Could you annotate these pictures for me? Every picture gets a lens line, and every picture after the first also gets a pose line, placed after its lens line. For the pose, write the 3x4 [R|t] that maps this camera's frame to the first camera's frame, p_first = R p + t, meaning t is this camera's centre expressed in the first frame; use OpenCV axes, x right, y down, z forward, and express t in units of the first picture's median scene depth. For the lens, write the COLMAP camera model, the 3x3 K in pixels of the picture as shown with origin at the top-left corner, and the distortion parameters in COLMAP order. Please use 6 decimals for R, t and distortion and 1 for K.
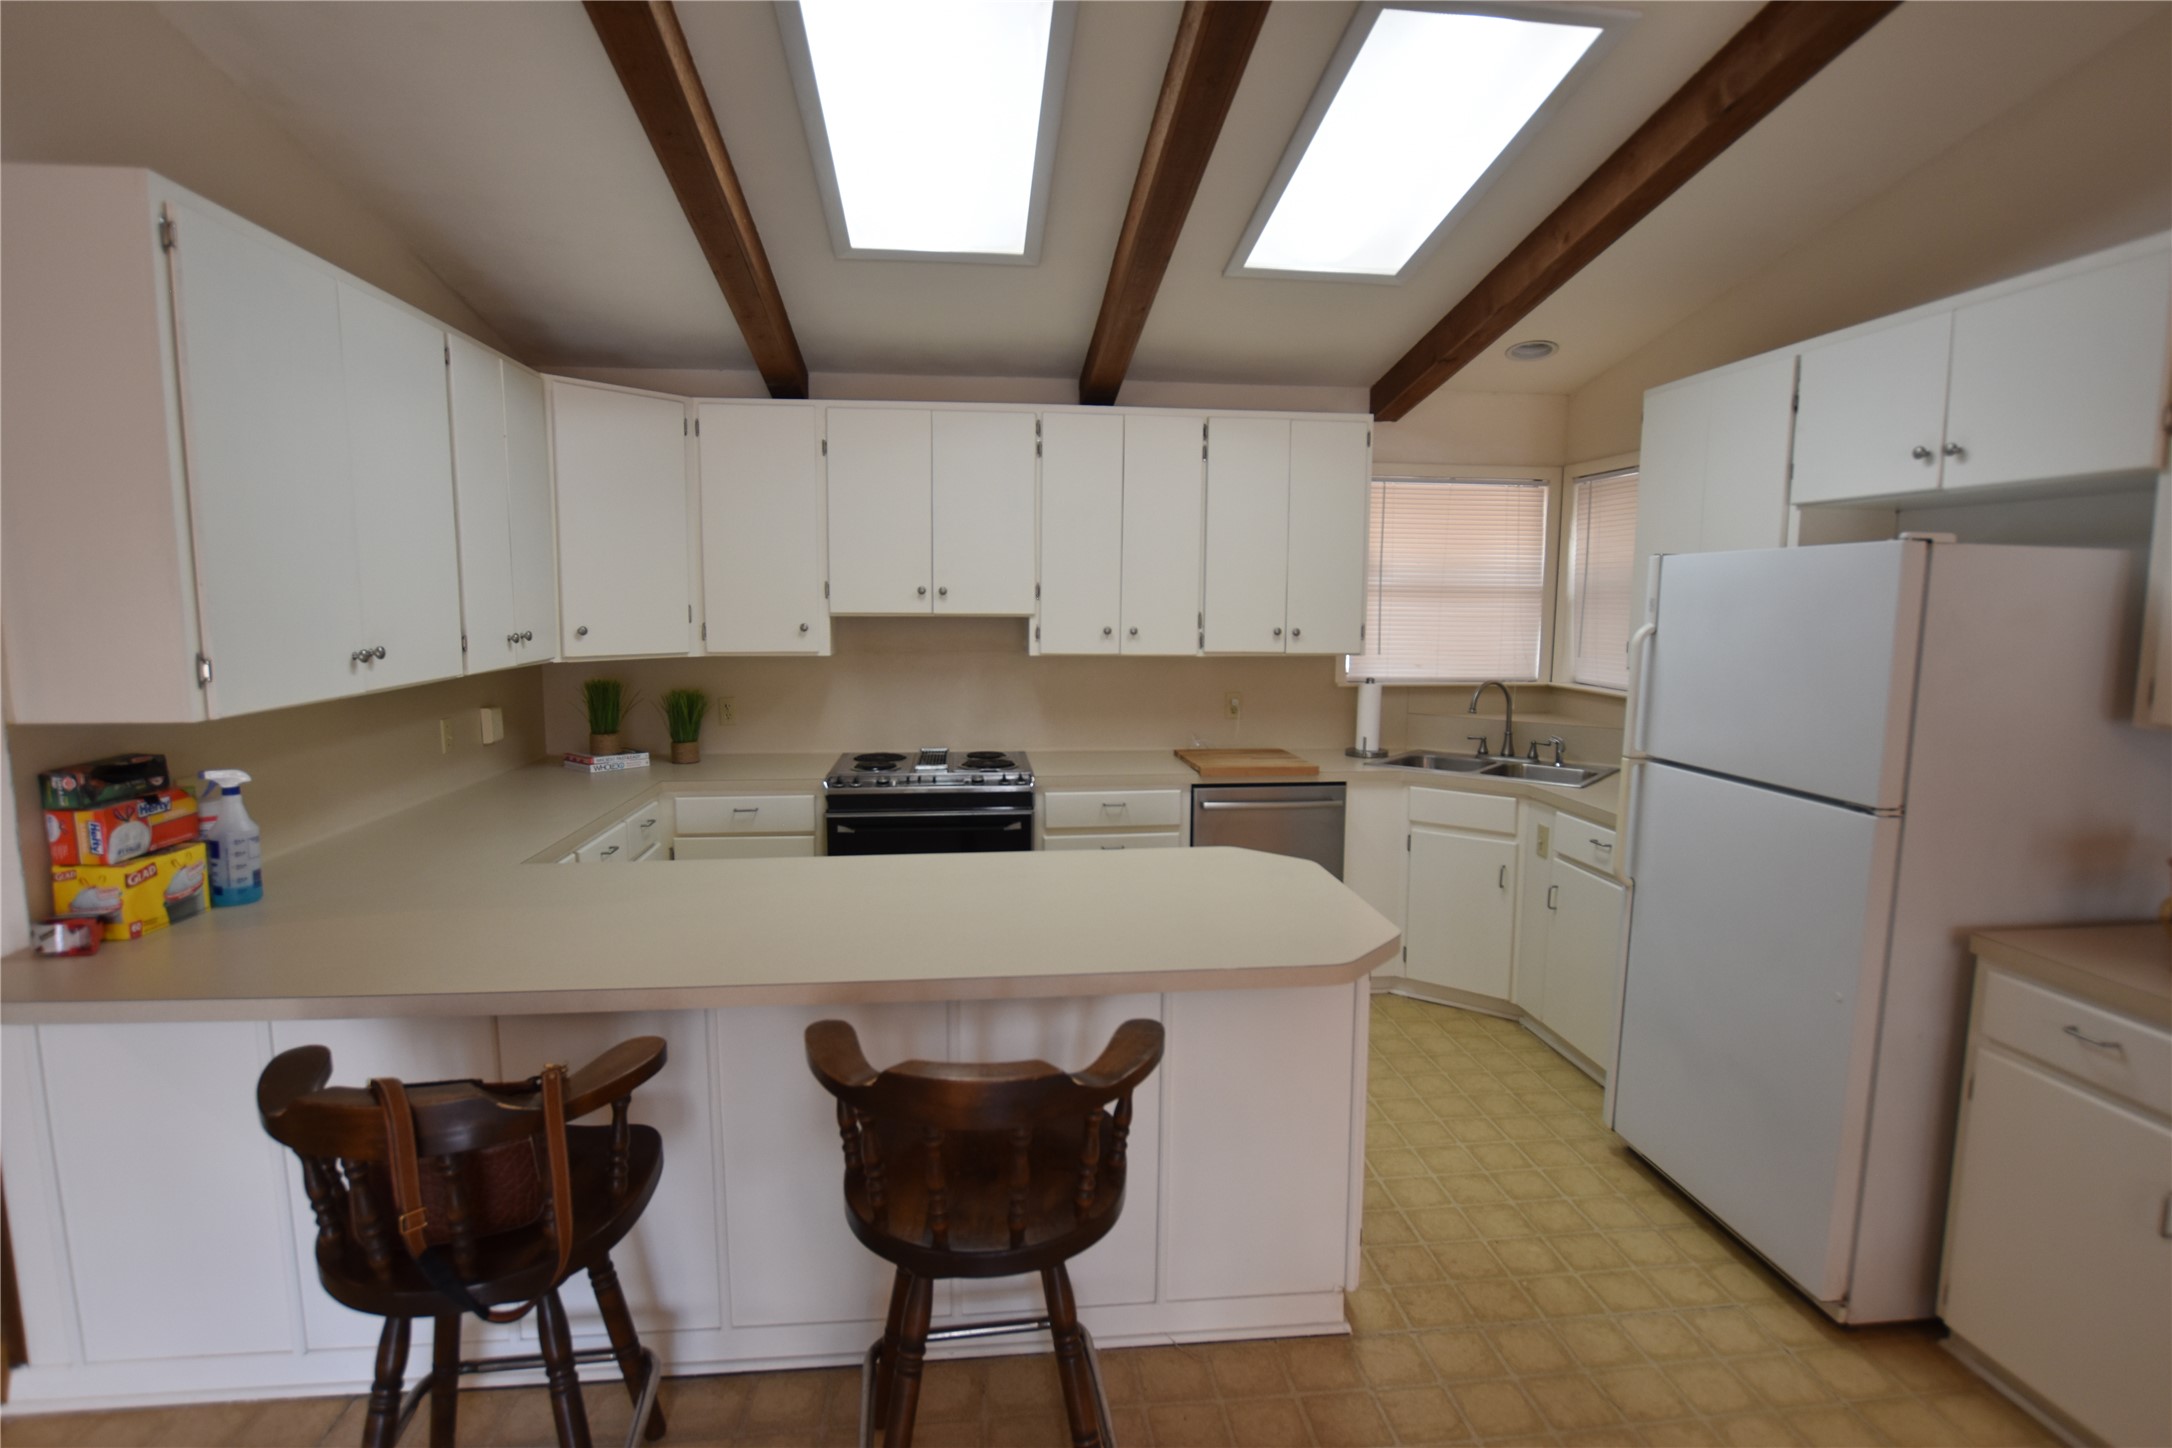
lens RADIAL K [[1081.1, 0, 1091.5], [0, 1081.1, 729.1], [0, 0, 1]] dist [-0.042059, 0.014089]
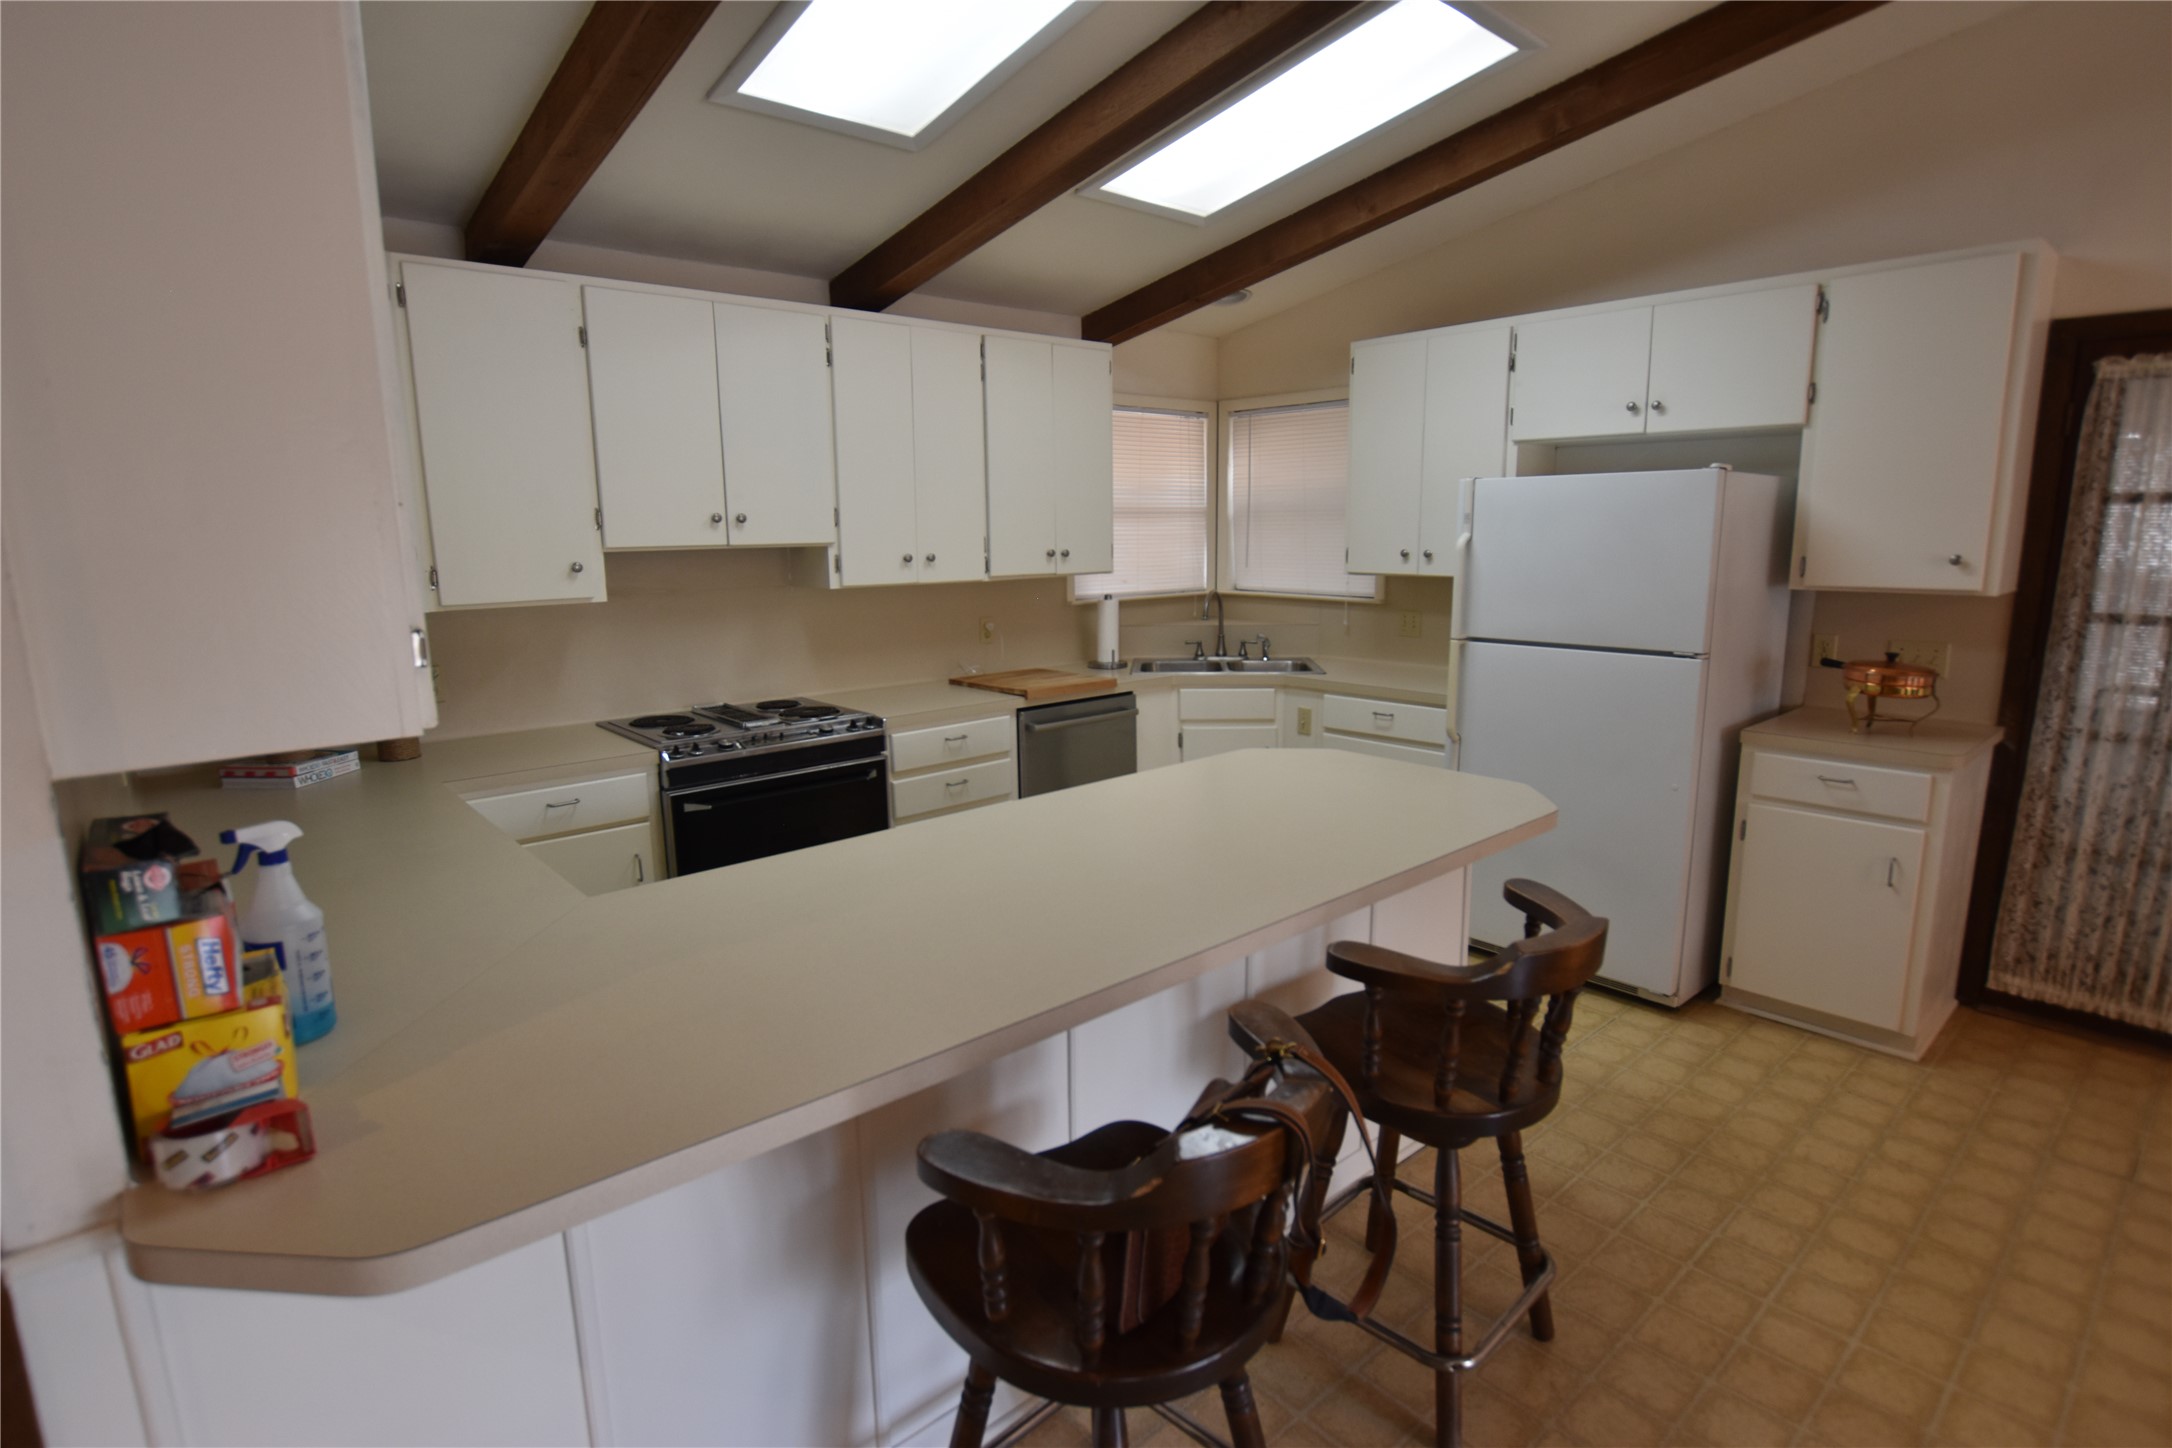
lens RADIAL K [[1081.1, 0, 1091.5], [0, 1081.1, 729.1], [0, 0, 1]] dist [-0.042059, 0.014089]
pose [[0.819369, -0.122574, 0.560010, -0.407762], [0.086606, 0.992129, 0.090438, -0.014564], [-0.566687, -0.025602, 0.823535, 0.132899]]
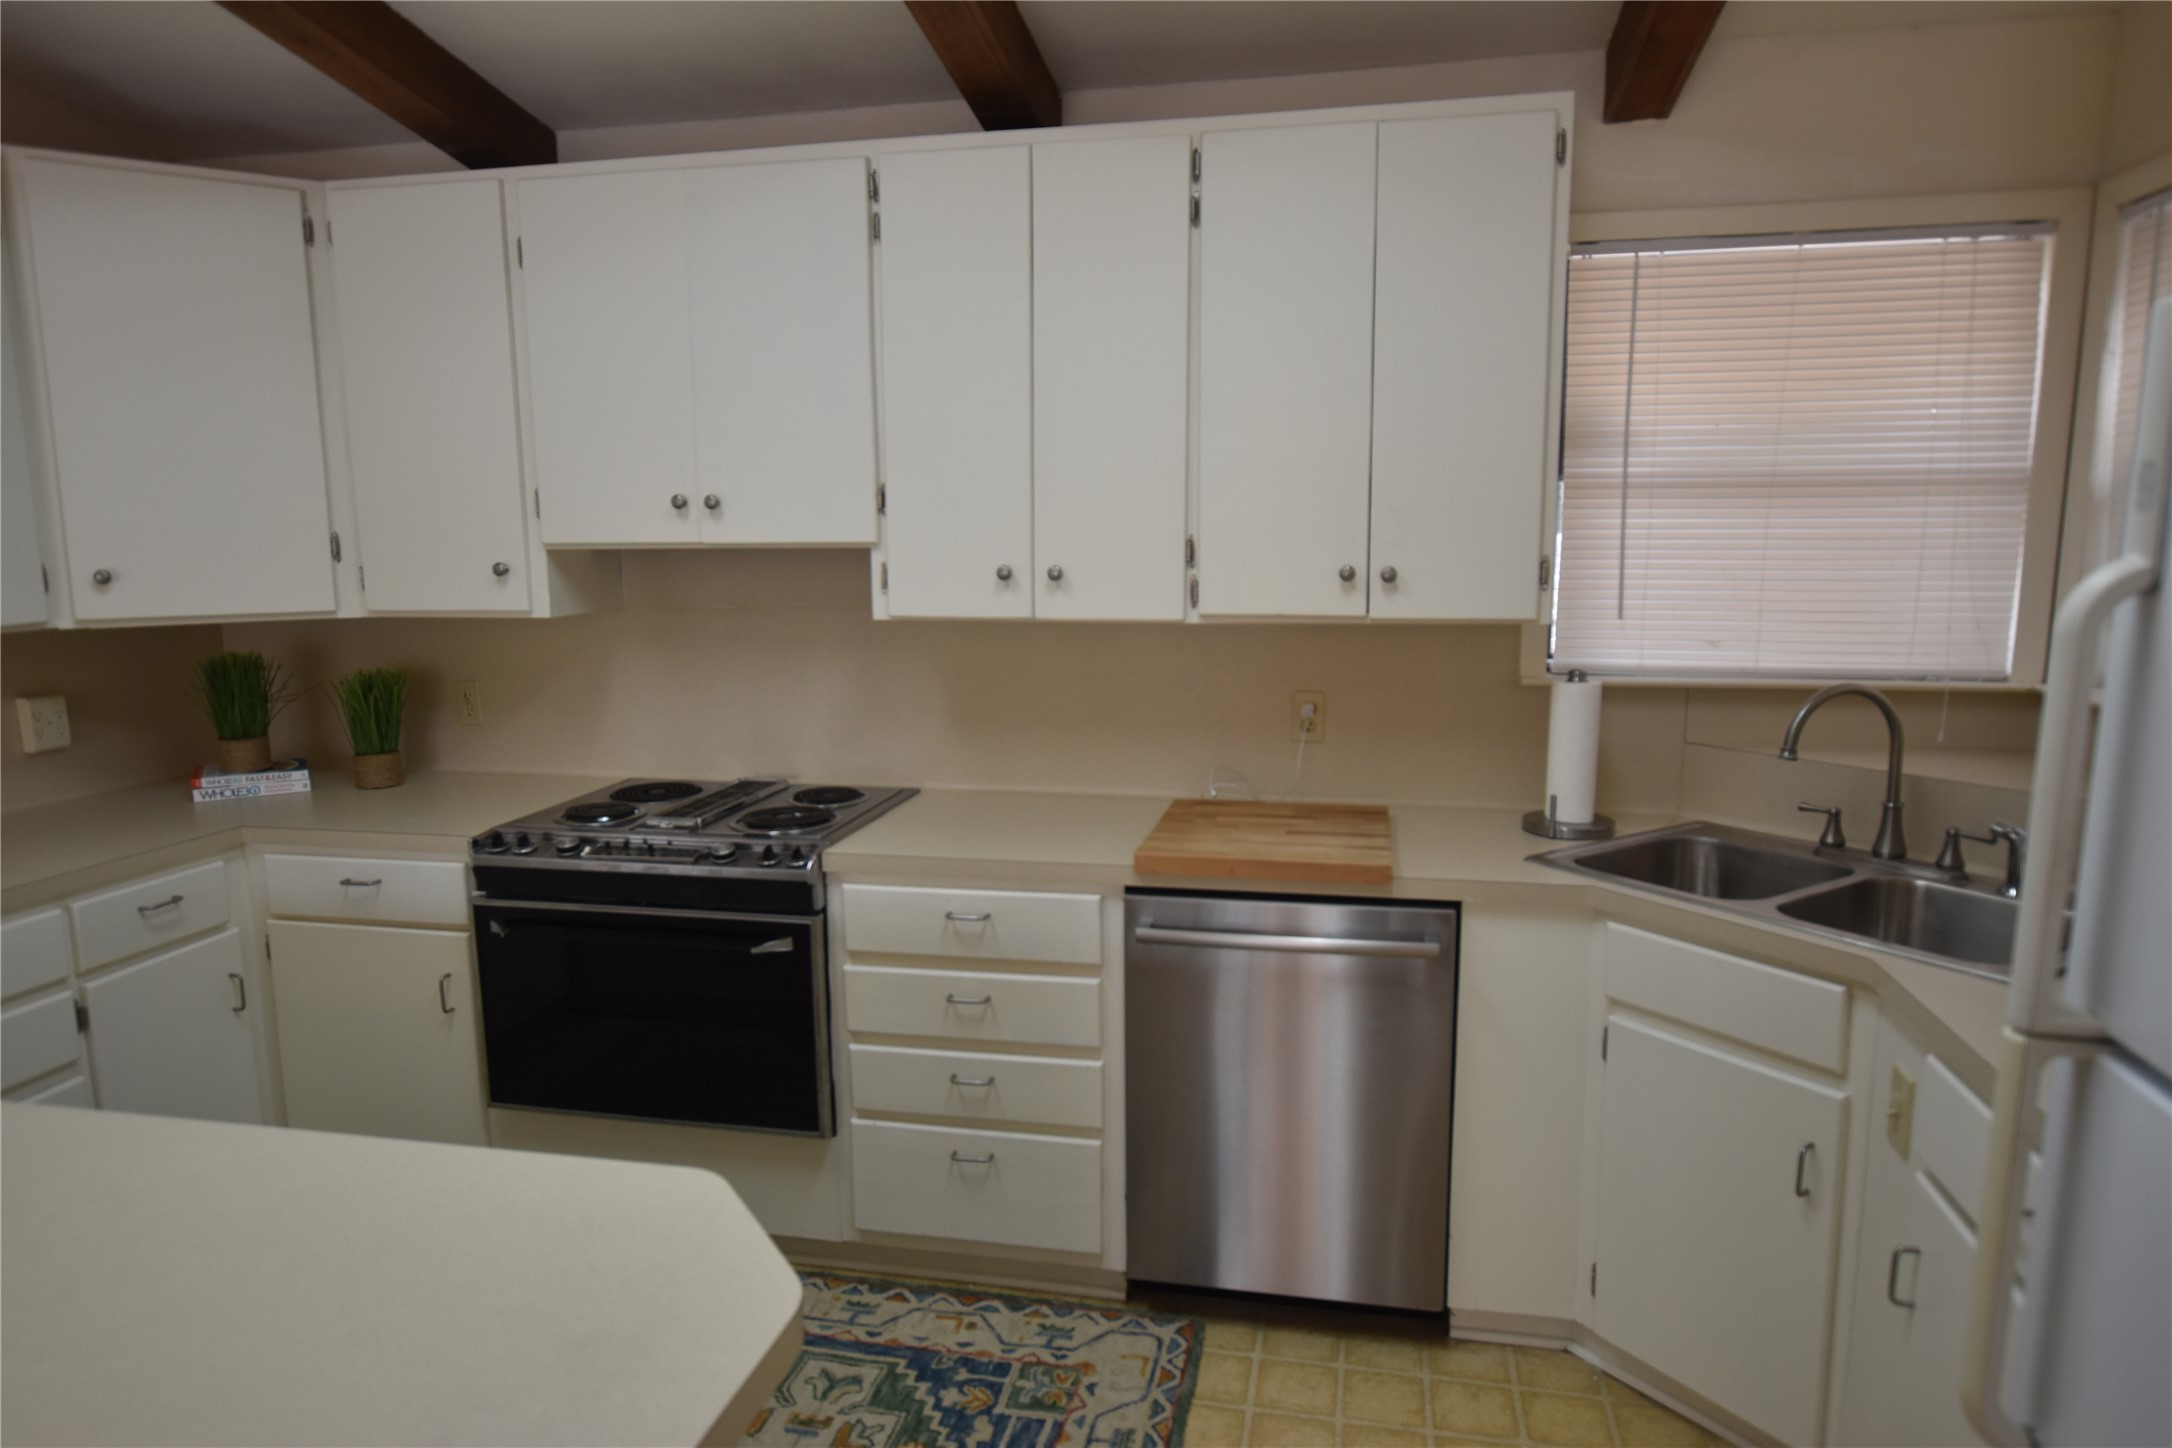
lens RADIAL K [[1331.3, 0, 1093.3], [0, 1331.3, 721.6], [0, 0, 1]] dist [-0.023474, 0.017894]
pose [[0.949068, 0.033327, -0.313303, 0.262664], [-0.023765, 0.999129, 0.034291, -0.043605], [0.314173, -0.025099, 0.949034, 0.414297]]
